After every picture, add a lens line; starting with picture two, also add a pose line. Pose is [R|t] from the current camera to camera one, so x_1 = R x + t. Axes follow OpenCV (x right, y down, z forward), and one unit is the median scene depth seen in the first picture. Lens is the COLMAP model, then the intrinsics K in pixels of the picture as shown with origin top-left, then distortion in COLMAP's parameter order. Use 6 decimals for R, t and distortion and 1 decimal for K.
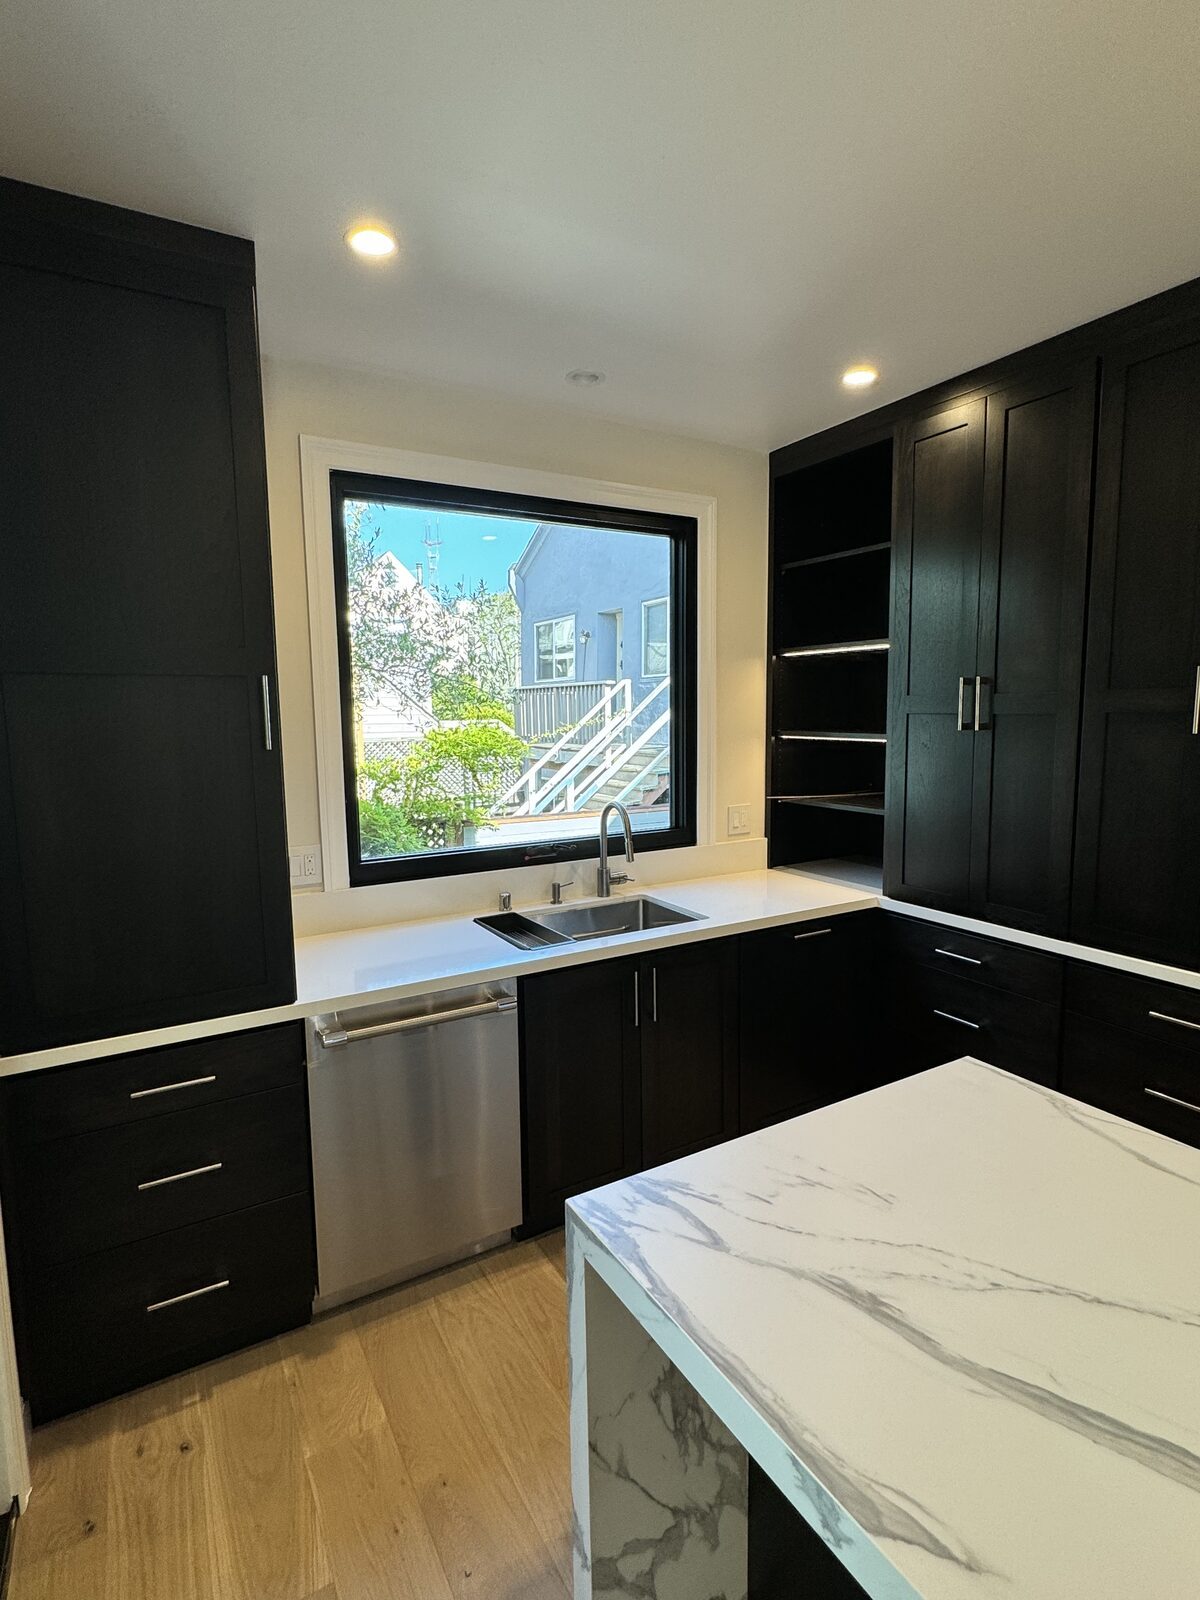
lens RADIAL K [[803.4, 0, 605.1], [0, 803.4, 796.5], [0, 0, 1]] dist [0.001753, -0.002625]
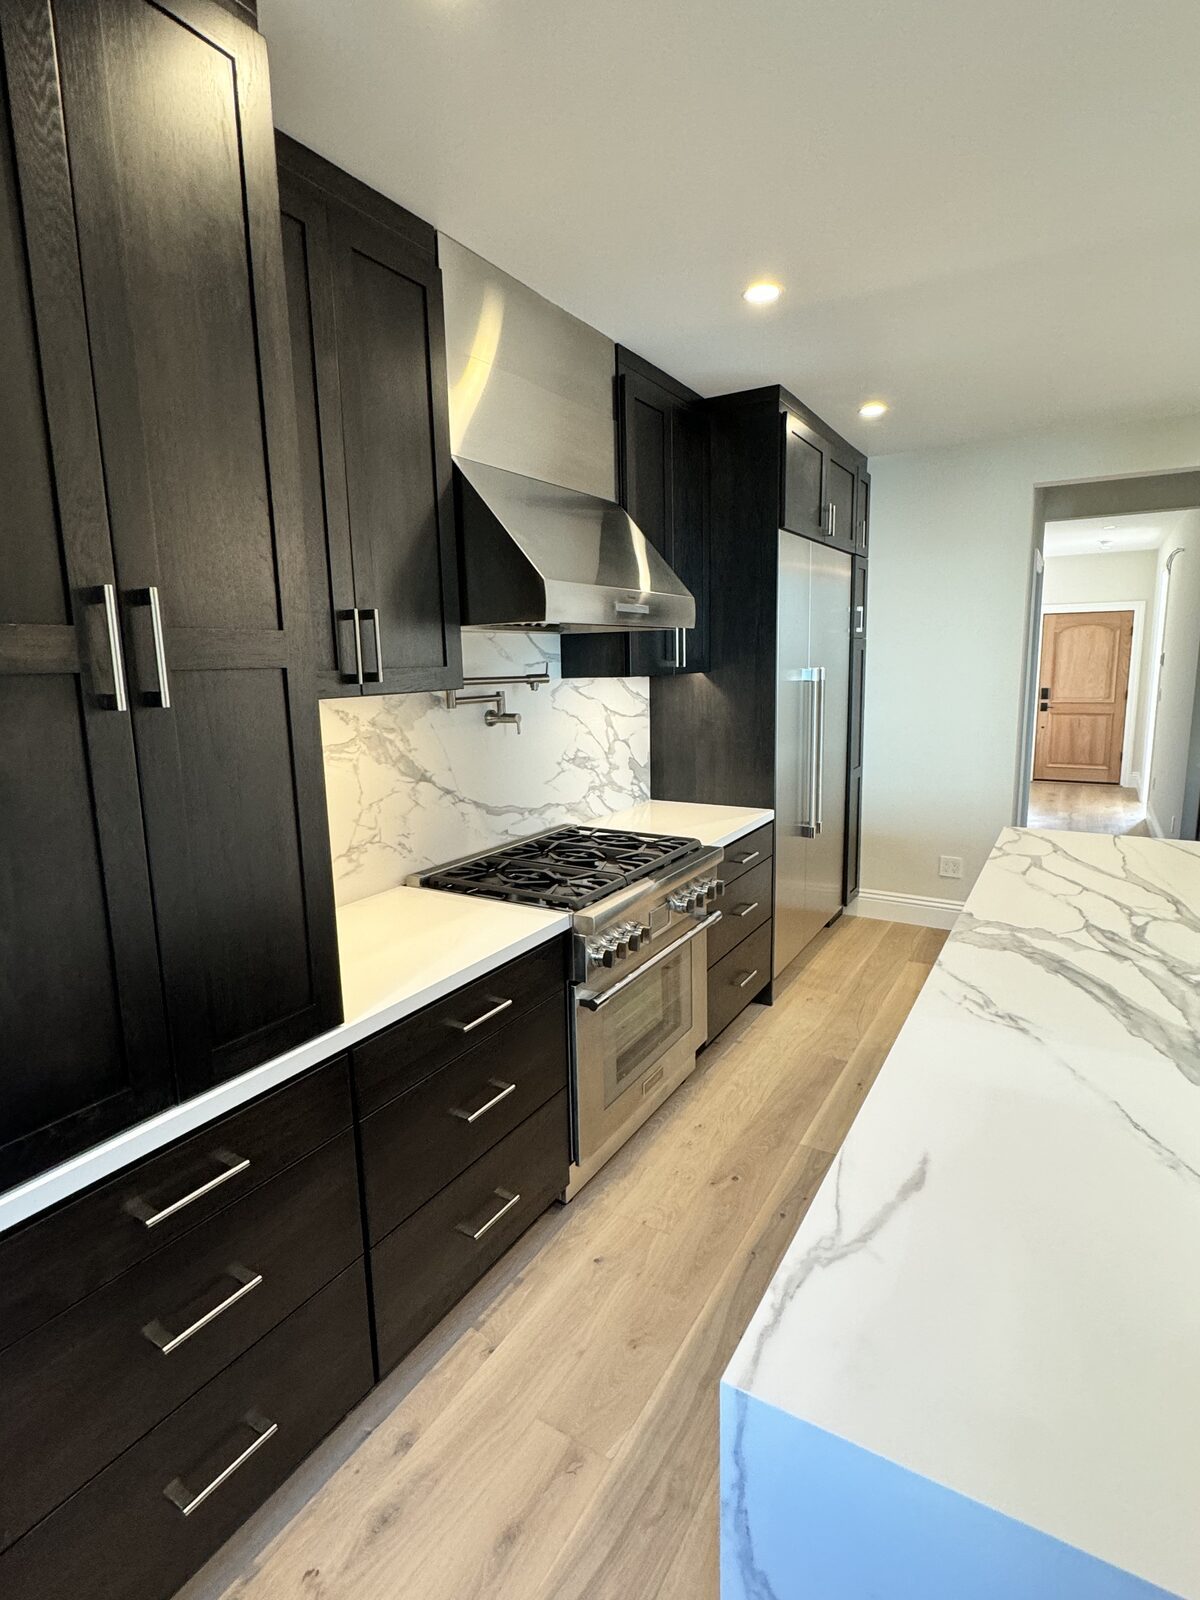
lens RADIAL K [[803.4, 0, 606.5], [0, 803.4, 793.3], [0, 0, 1]] dist [0.001753, -0.002625]
pose [[-0.481897, -0.125822, 0.867147, 0.064018], [0.122329, 0.970284, 0.208769, -0.066641], [-0.867647, 0.206683, -0.452185, 0.662371]]
